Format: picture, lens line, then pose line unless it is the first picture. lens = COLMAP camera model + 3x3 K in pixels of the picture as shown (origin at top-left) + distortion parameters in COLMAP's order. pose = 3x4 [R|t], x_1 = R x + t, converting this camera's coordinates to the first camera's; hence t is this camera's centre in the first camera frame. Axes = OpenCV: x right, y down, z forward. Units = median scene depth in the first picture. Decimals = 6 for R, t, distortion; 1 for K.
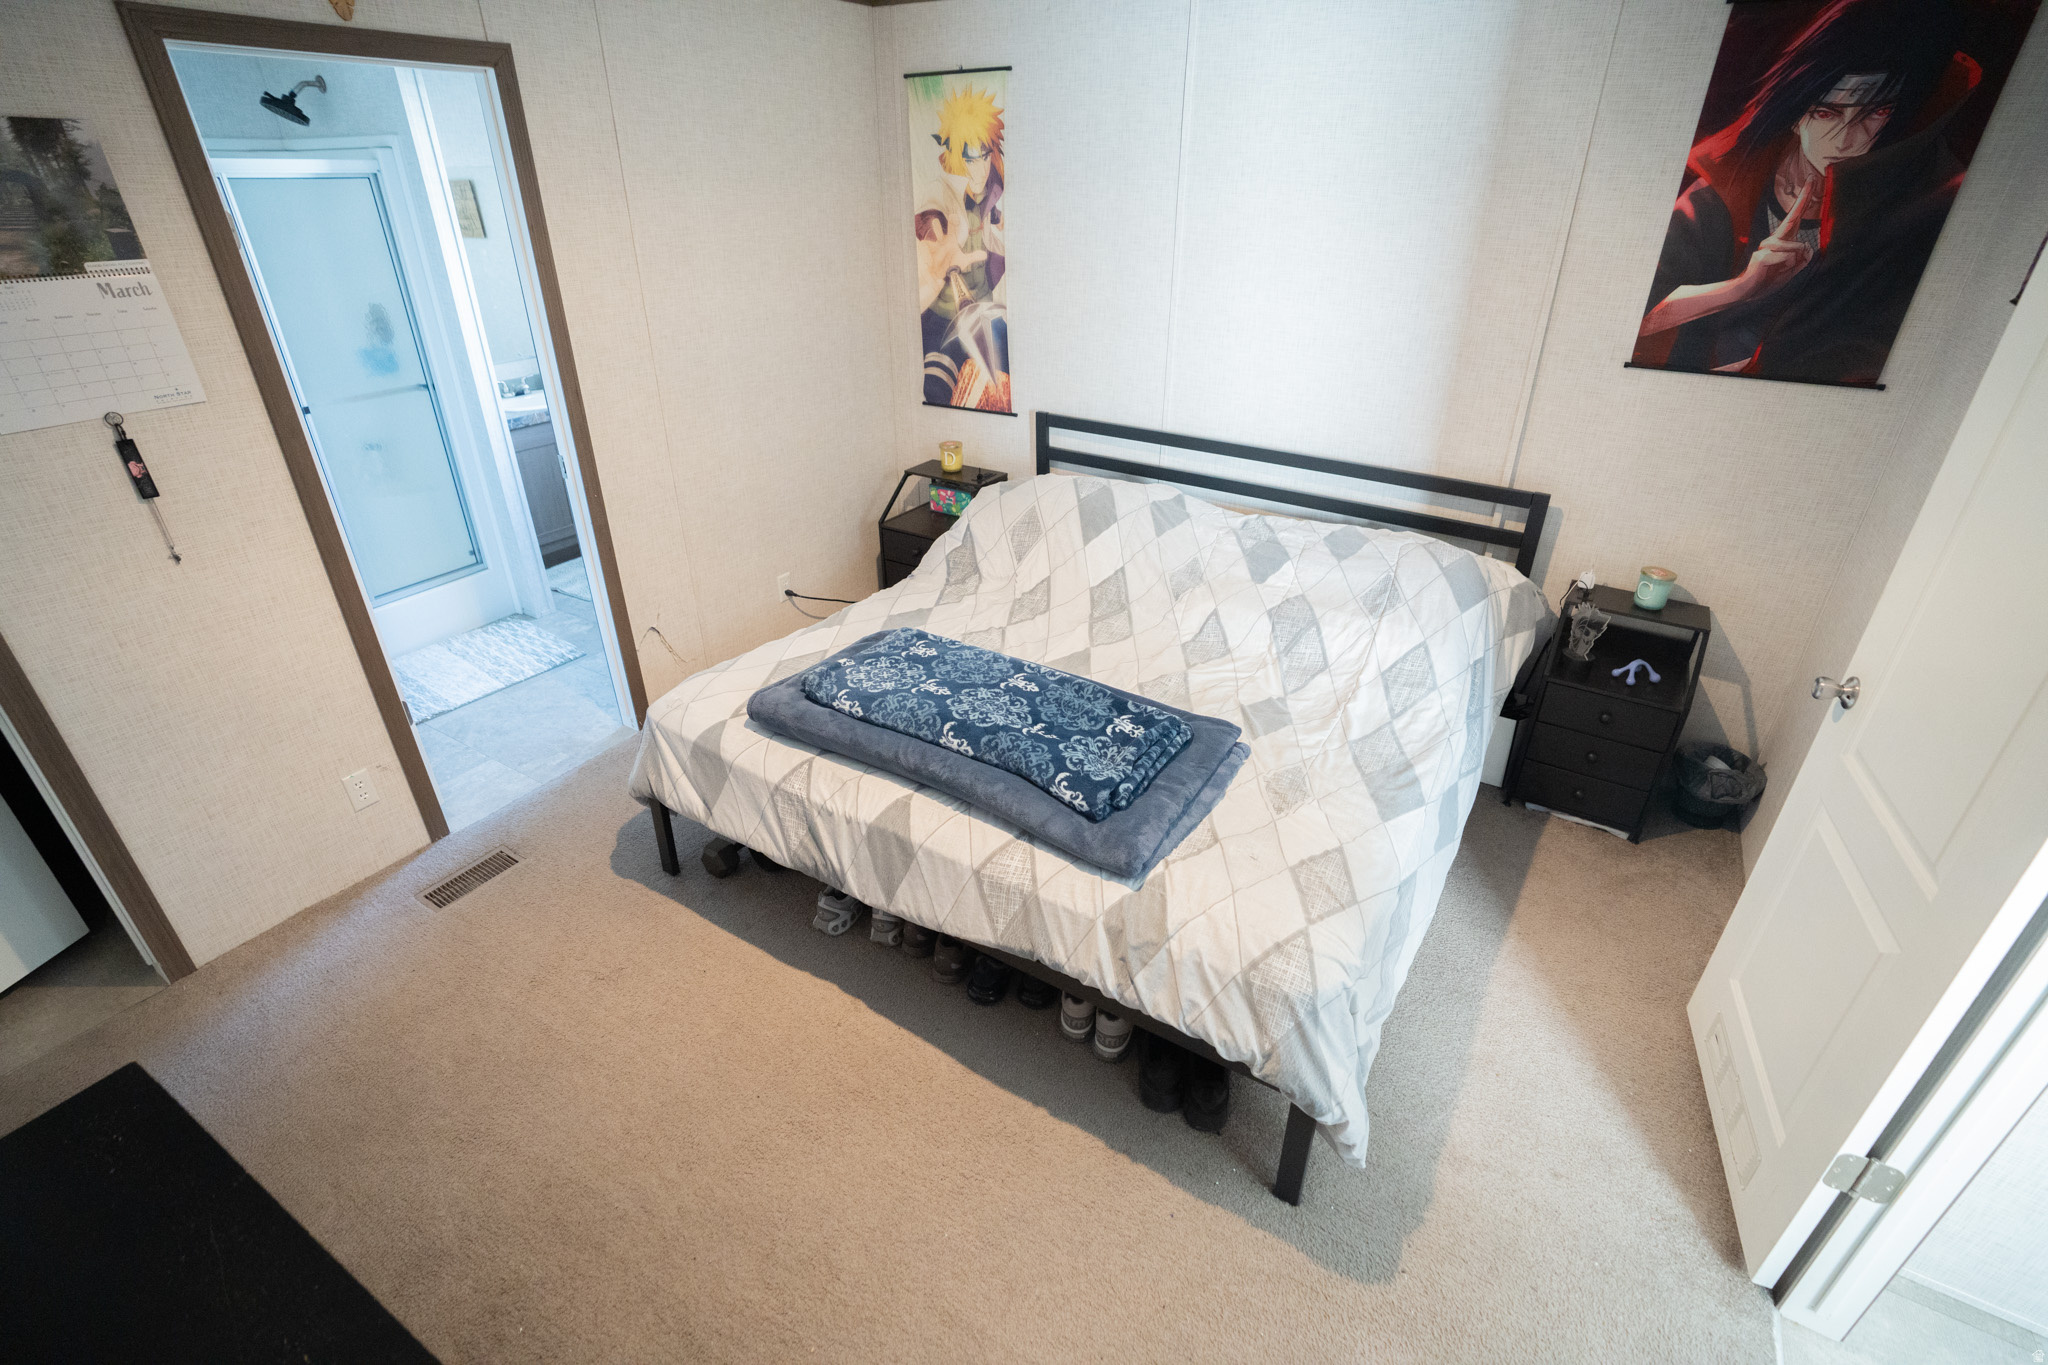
lens RADIAL K [[935.4, 0, 1051.5], [0, 935.4, 684.2], [0, 0, 1]] dist [-0.069970, 0.026997]
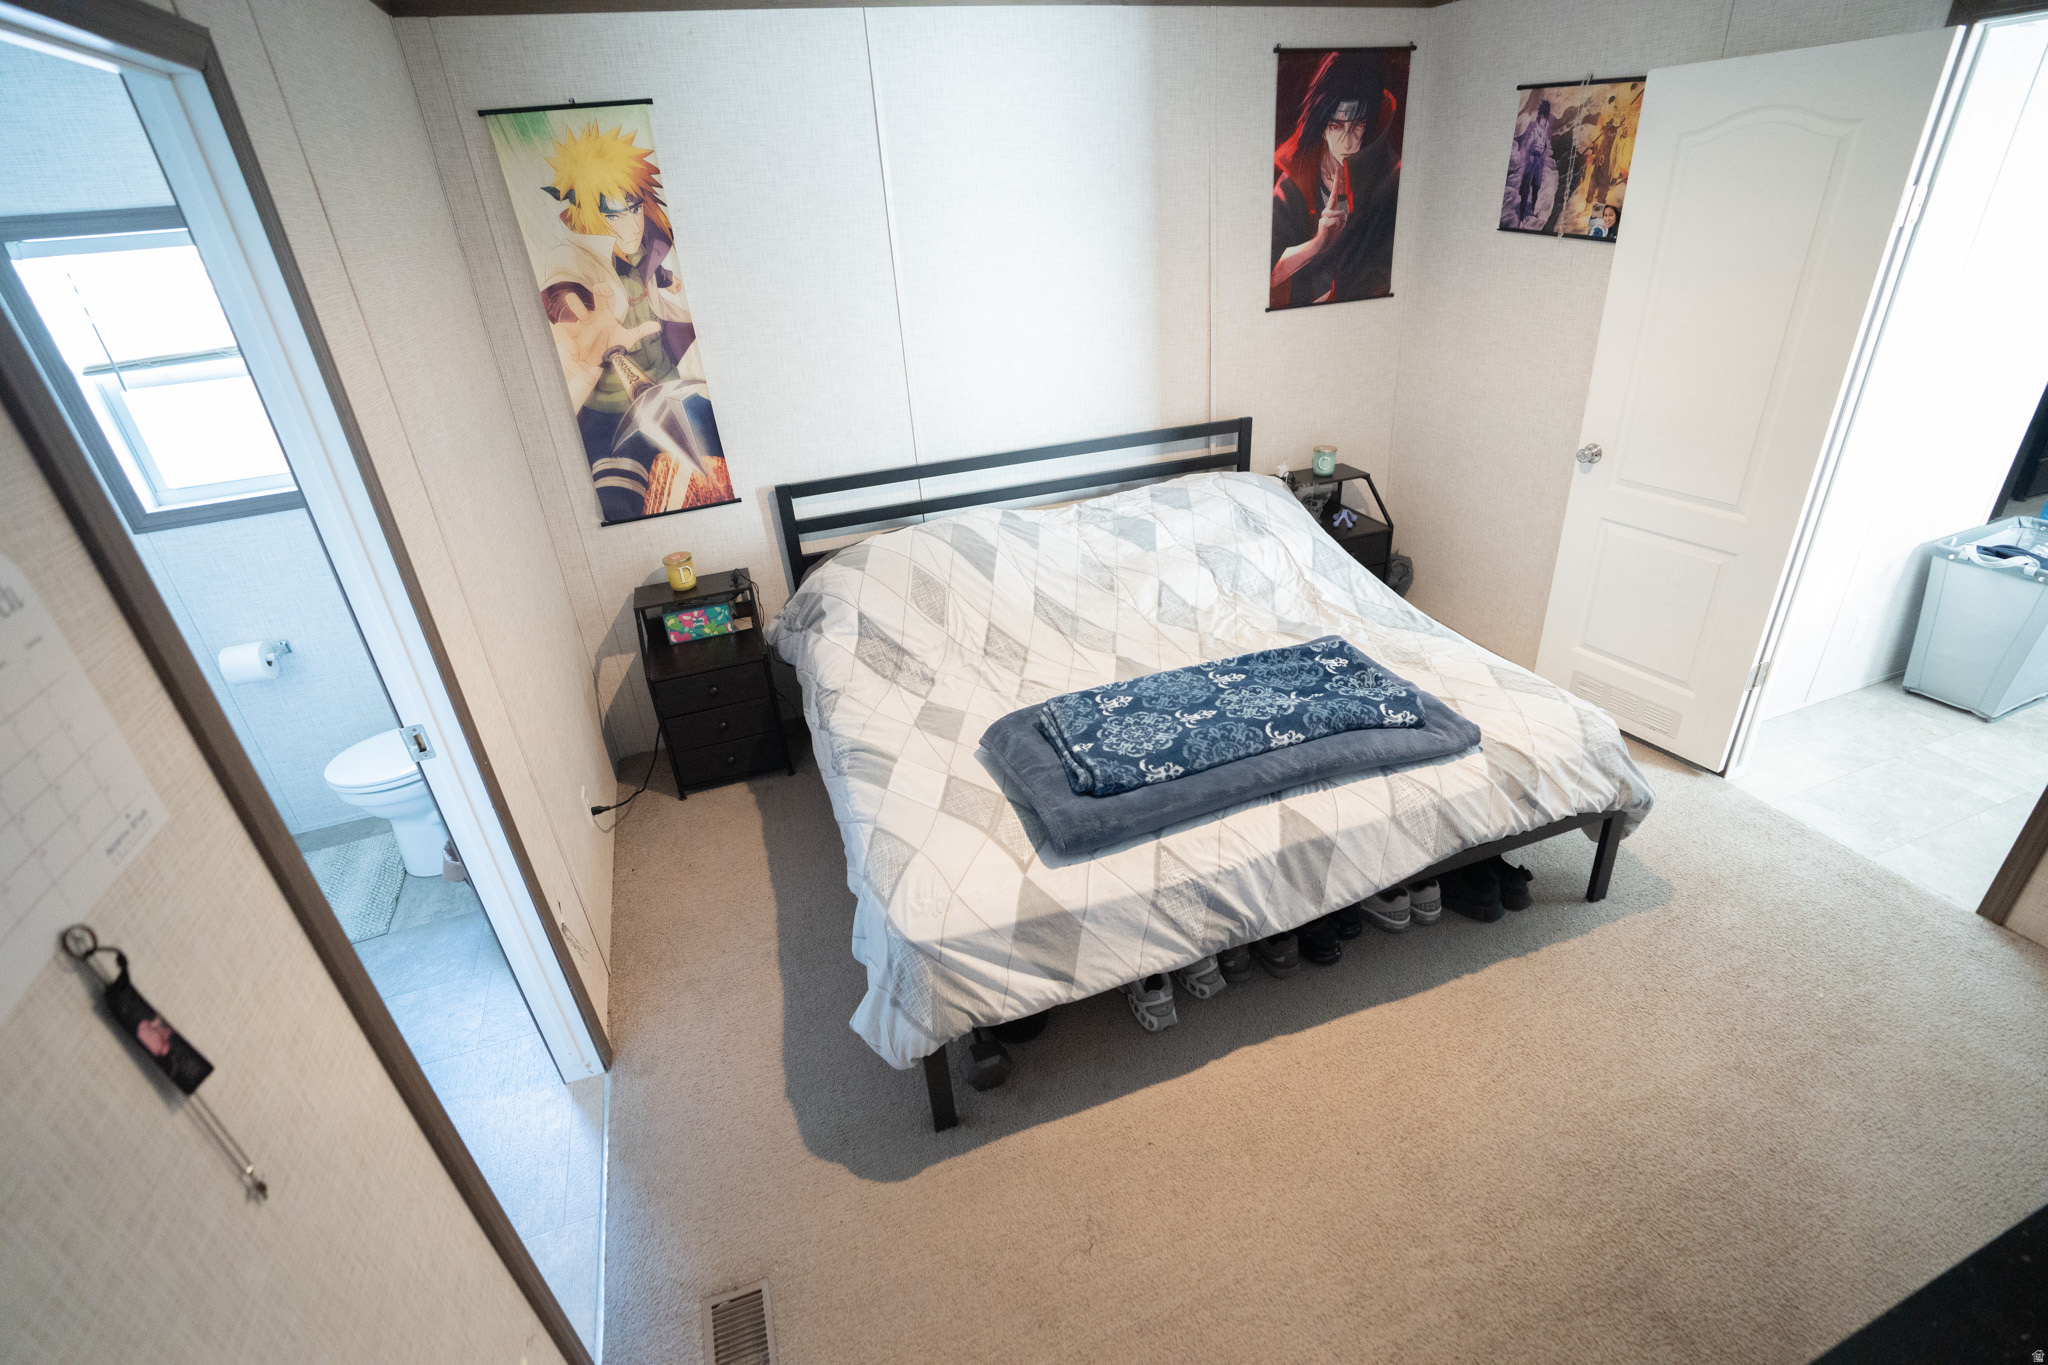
lens RADIAL K [[936.9, 0, 1032.6], [0, 936.9, 686.5], [0, 0, 1]] dist [-0.063721, 0.027913]
pose [[0.626586, -0.411091, 0.662113, -0.682809], [0.435008, 0.889392, 0.140536, -0.185263], [-0.646651, 0.199966, 0.736109, 0.300397]]
